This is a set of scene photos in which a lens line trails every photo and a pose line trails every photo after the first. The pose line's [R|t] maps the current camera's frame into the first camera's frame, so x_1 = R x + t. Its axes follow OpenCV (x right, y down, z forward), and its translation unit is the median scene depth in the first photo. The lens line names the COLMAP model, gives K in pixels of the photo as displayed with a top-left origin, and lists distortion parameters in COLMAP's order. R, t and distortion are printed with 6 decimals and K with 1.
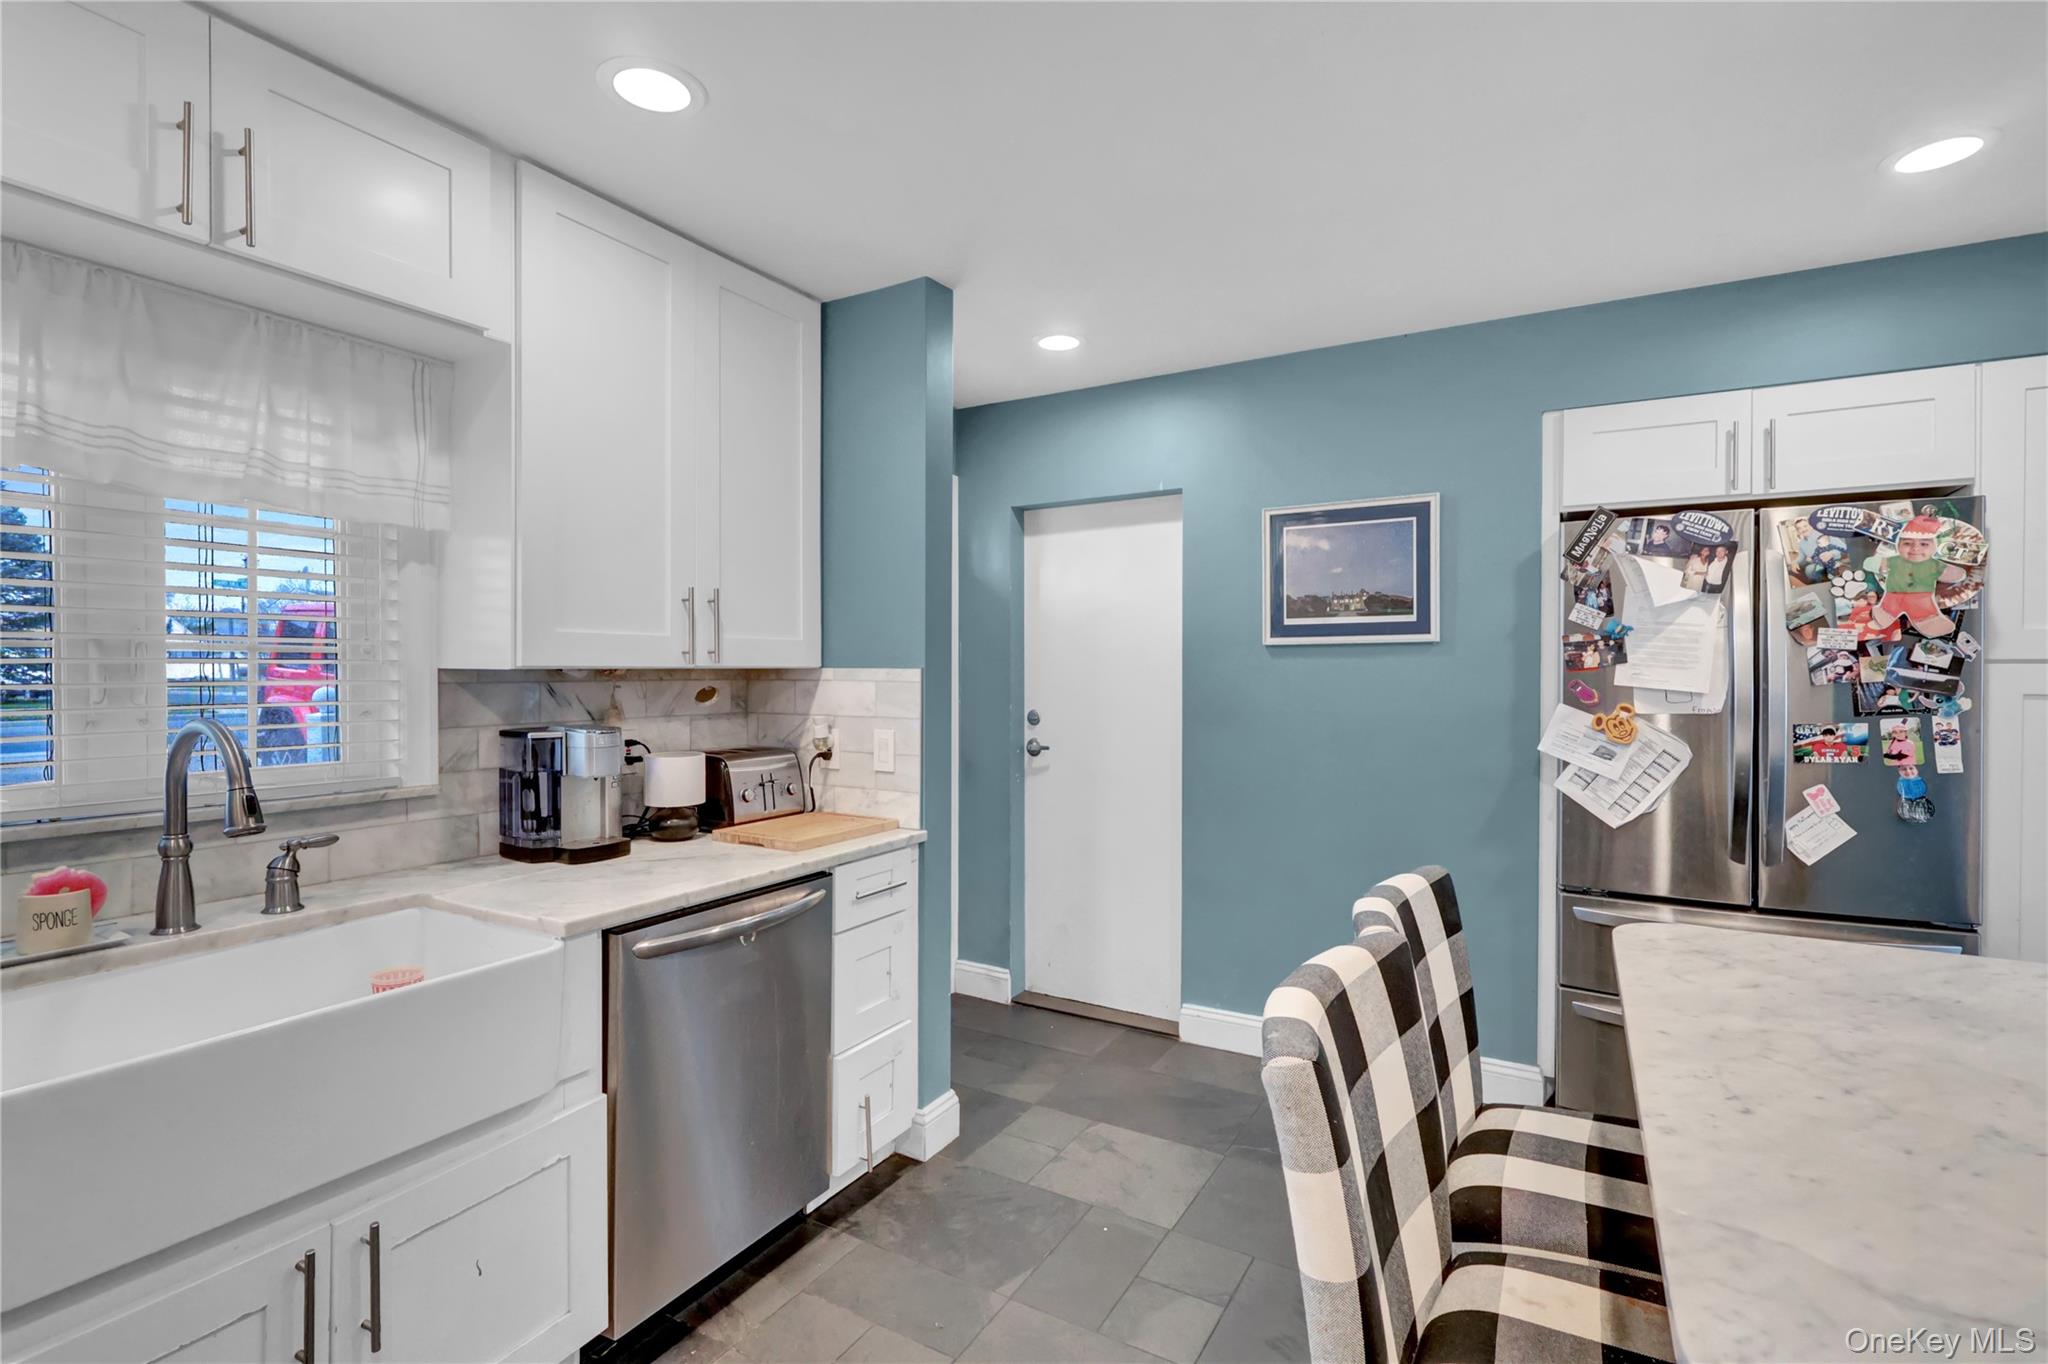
lens RADIAL K [[943.2, 0, 1019.7], [0, 943.2, 681.0], [0, 0, 1]] dist [-0.002990, 0.001330]
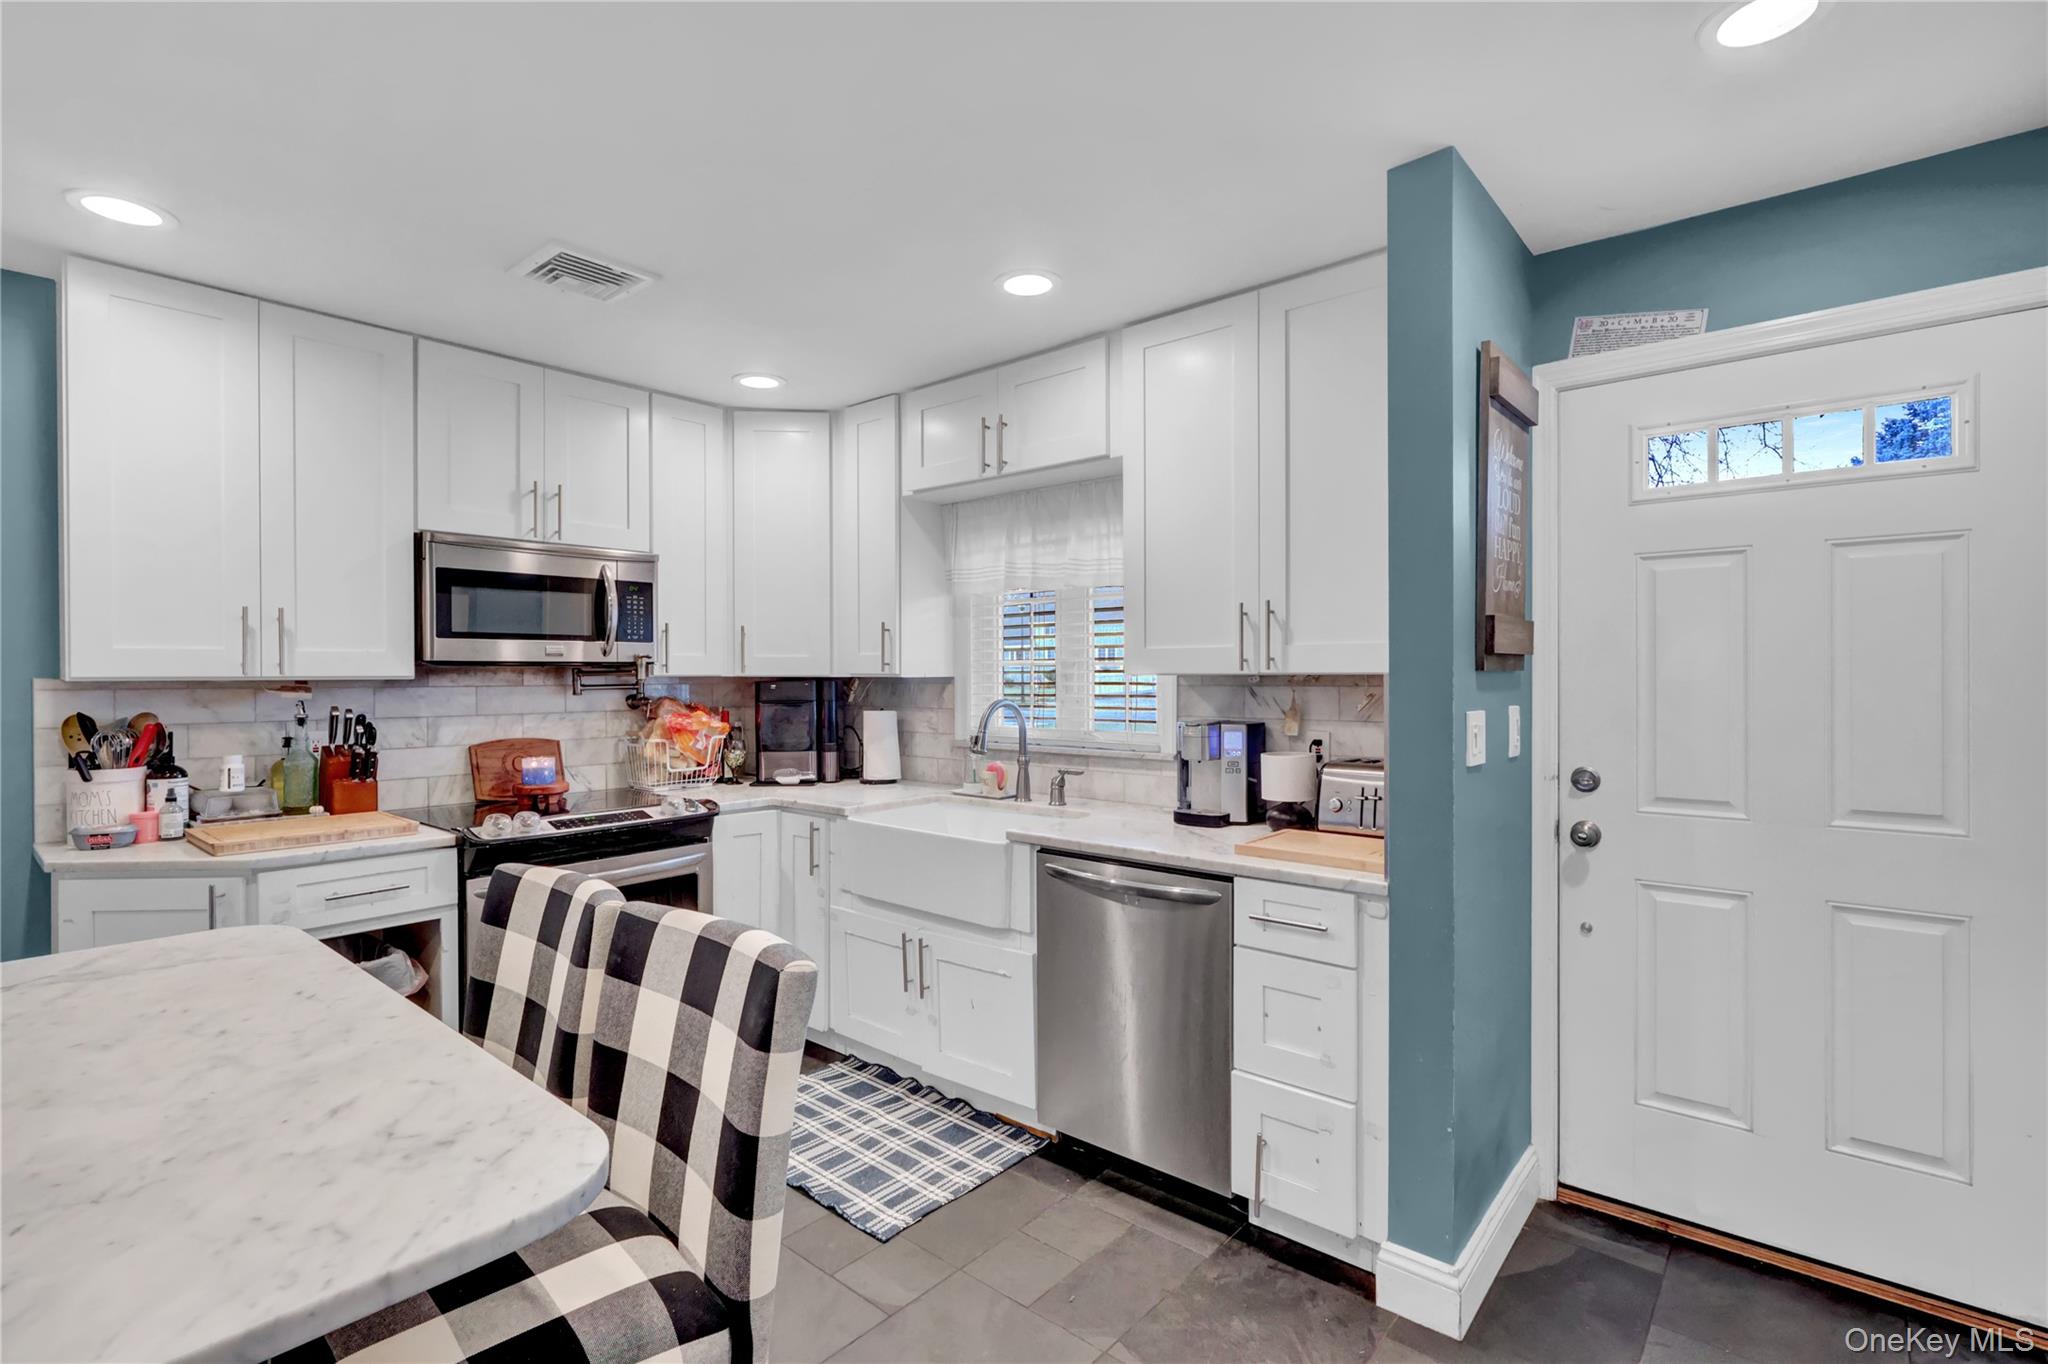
lens RADIAL K [[943.2, 0, 1024.0], [0, 943.2, 677.4], [0, 0, 1]] dist [-0.002990, 0.001330]
pose [[-0.176651, -0.000626, -0.984273, 1.055488], [-0.010340, 0.999946, 0.001220, -0.011424], [0.984219, 0.010393, -0.176648, 1.240798]]
